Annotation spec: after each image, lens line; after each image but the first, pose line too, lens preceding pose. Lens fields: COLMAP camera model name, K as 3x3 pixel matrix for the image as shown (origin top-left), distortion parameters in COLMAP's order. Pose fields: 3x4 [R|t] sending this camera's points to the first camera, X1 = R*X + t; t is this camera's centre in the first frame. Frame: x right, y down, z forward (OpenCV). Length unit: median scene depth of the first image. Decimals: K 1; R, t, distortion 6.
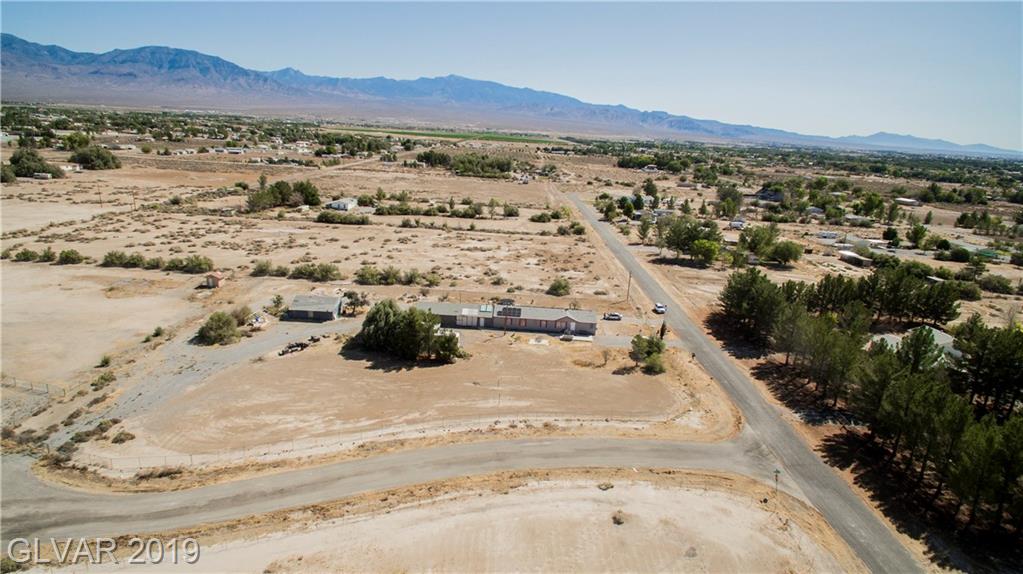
lens RADIAL K [[576.2, 0, 510.0], [0, 576.2, 297.8], [0, 0, 1]] dist [0.011143, -0.000953]
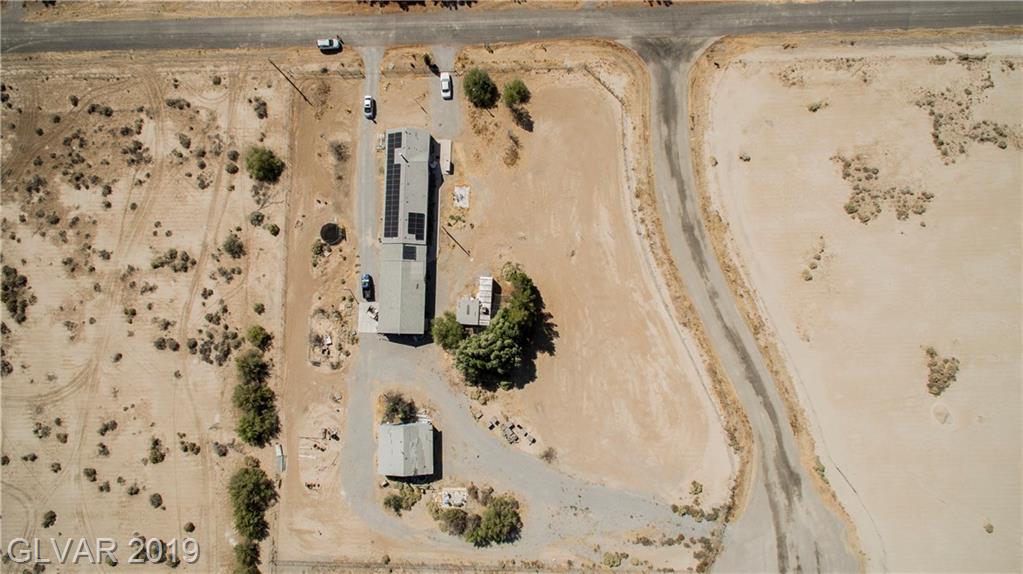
lens RADIAL K [[576.2, 0, 510.0], [0, 576.2, 297.8], [0, 0, 1]] dist [0.011143, -0.000953]
pose [[-0.017730, -0.999819, 0.006904, -0.120158], [0.317937, 0.000909, 0.948111, -0.774136], [-0.947946, 0.019005, 0.317864, 0.595191]]
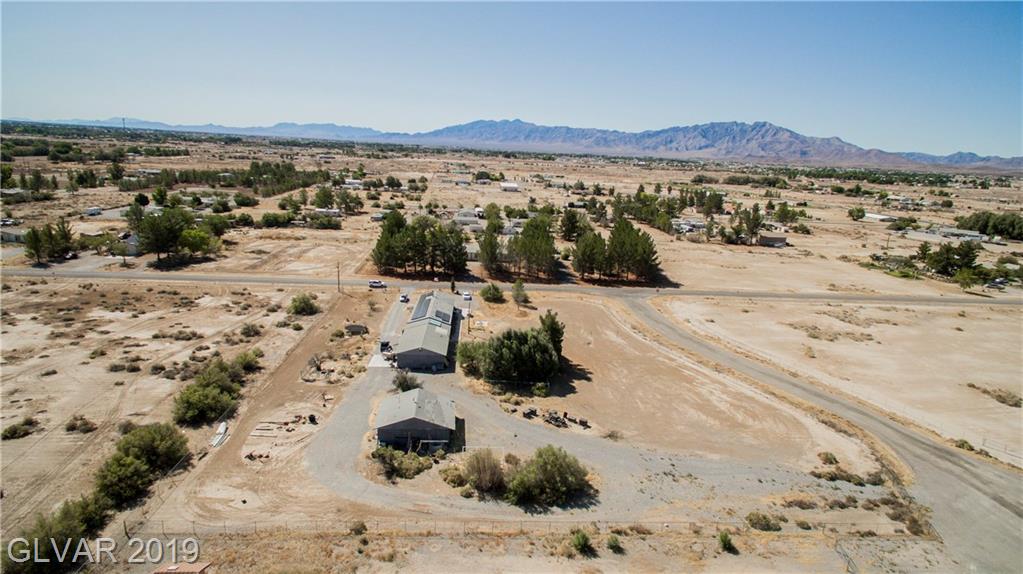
lens RADIAL K [[576.2, 0, 510.0], [0, 576.2, 297.8], [0, 0, 1]] dist [0.011143, -0.000953]
pose [[-0.088242, -0.310291, 0.946537, -0.911810], [0.226121, 0.919196, 0.322408, -0.287721], [-0.970094, 0.242482, -0.010948, 0.907269]]
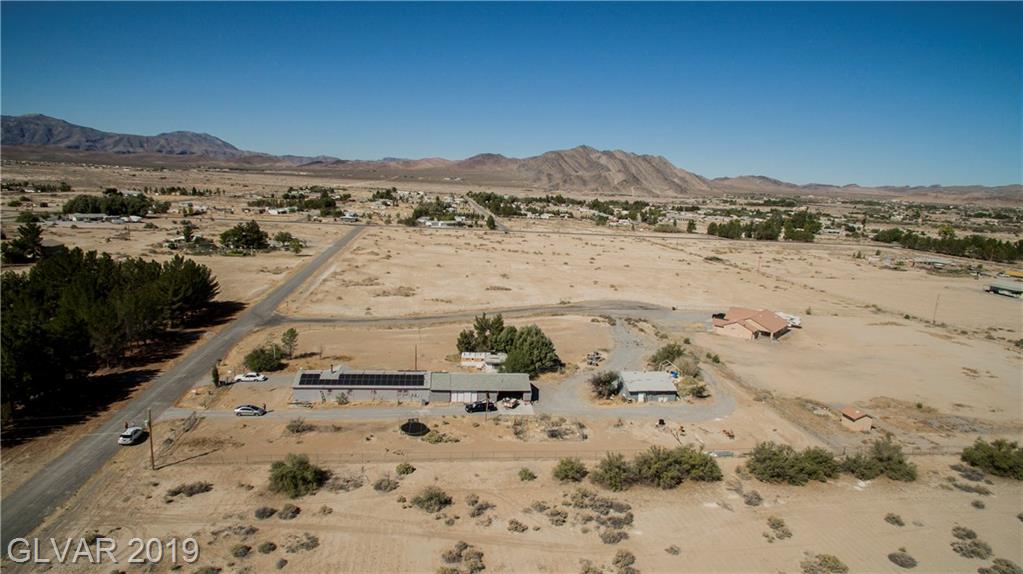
lens RADIAL K [[576.2, 0, 510.0], [0, 576.2, 297.8], [0, 0, 1]] dist [0.011143, -0.000953]
pose [[-0.982165, -0.070571, -0.174276, 0.013069], [-0.143883, 0.878776, 0.455028, -0.465724], [0.121037, 0.471988, -0.873257, 1.705869]]
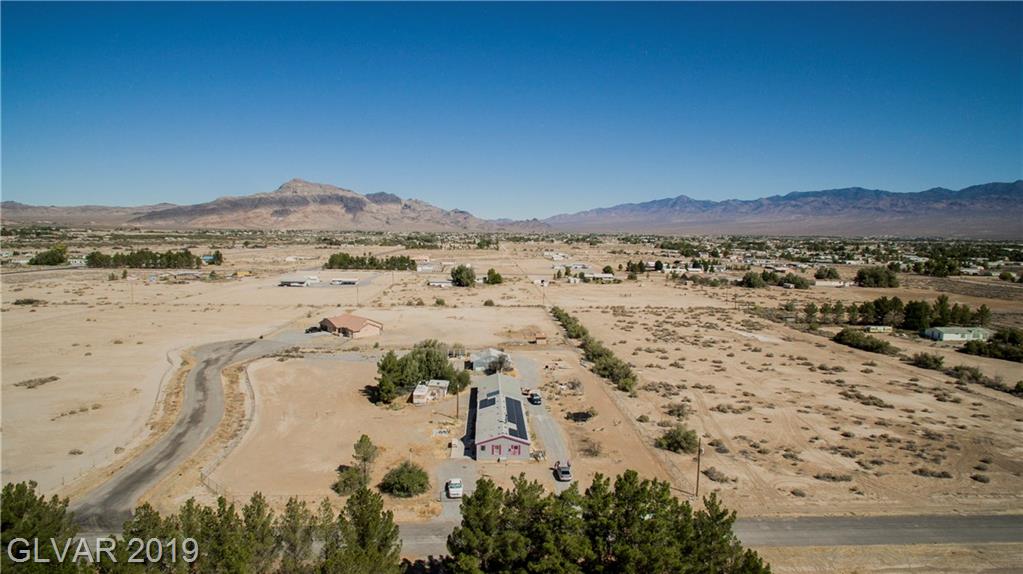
lens RADIAL K [[576.2, 0, 510.0], [0, 576.2, 297.8], [0, 0, 1]] dist [0.011143, -0.000953]
pose [[0.079271, 0.062103, -0.994917, 0.846262], [-0.291461, 0.955888, 0.036444, -0.165071], [0.953292, 0.287091, 0.093875, 0.920634]]
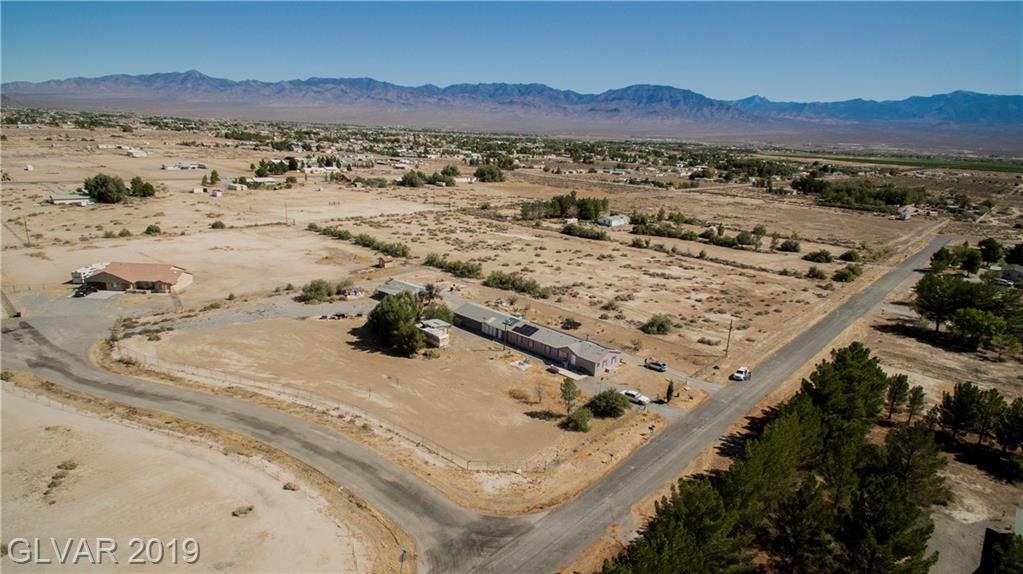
lens RADIAL K [[576.2, 0, 510.0], [0, 576.2, 297.8], [0, 0, 1]] dist [0.011143, -0.000953]
pose [[0.747642, 0.165853, -0.643059, 0.584073], [-0.193671, 0.980674, 0.027759, -0.048308], [0.635235, 0.103788, 0.765314, 0.263100]]
